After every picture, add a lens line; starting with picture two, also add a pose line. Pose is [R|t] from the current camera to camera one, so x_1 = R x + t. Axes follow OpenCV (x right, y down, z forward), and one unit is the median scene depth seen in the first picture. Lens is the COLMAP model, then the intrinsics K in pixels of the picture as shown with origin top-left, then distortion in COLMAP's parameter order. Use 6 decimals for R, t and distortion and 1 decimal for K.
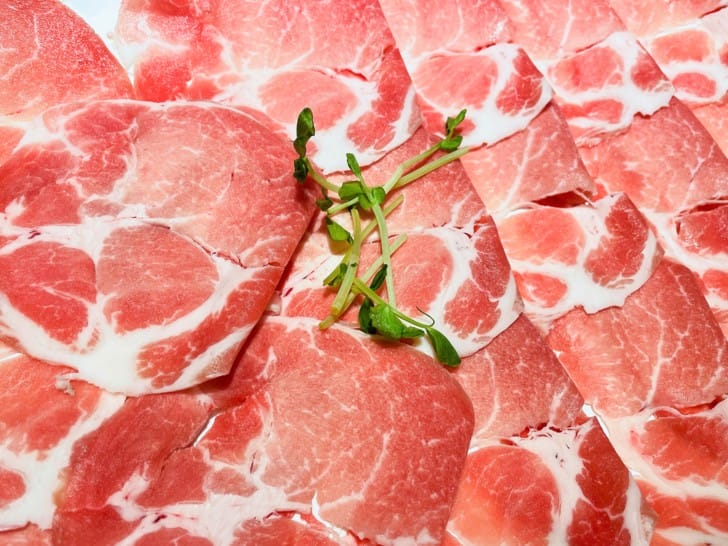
lens RADIAL K [[657.9, 0, 364.0], [0, 657.9, 273.0], [0, 0, 1]] dist [0.048048, -0.120052]
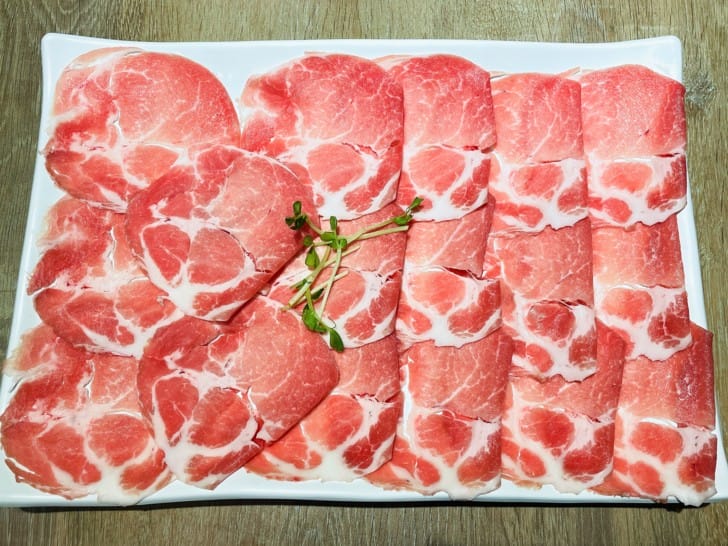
lens RADIAL K [[657.9, 0, 364.0], [0, 657.9, 273.0], [0, 0, 1]] dist [0.048048, -0.120052]
pose [[0.909522, 0.320222, -0.265004, 0.602300], [-0.244504, 0.927762, 0.281912, -0.592018], [0.336136, -0.191611, 0.922116, -0.655271]]
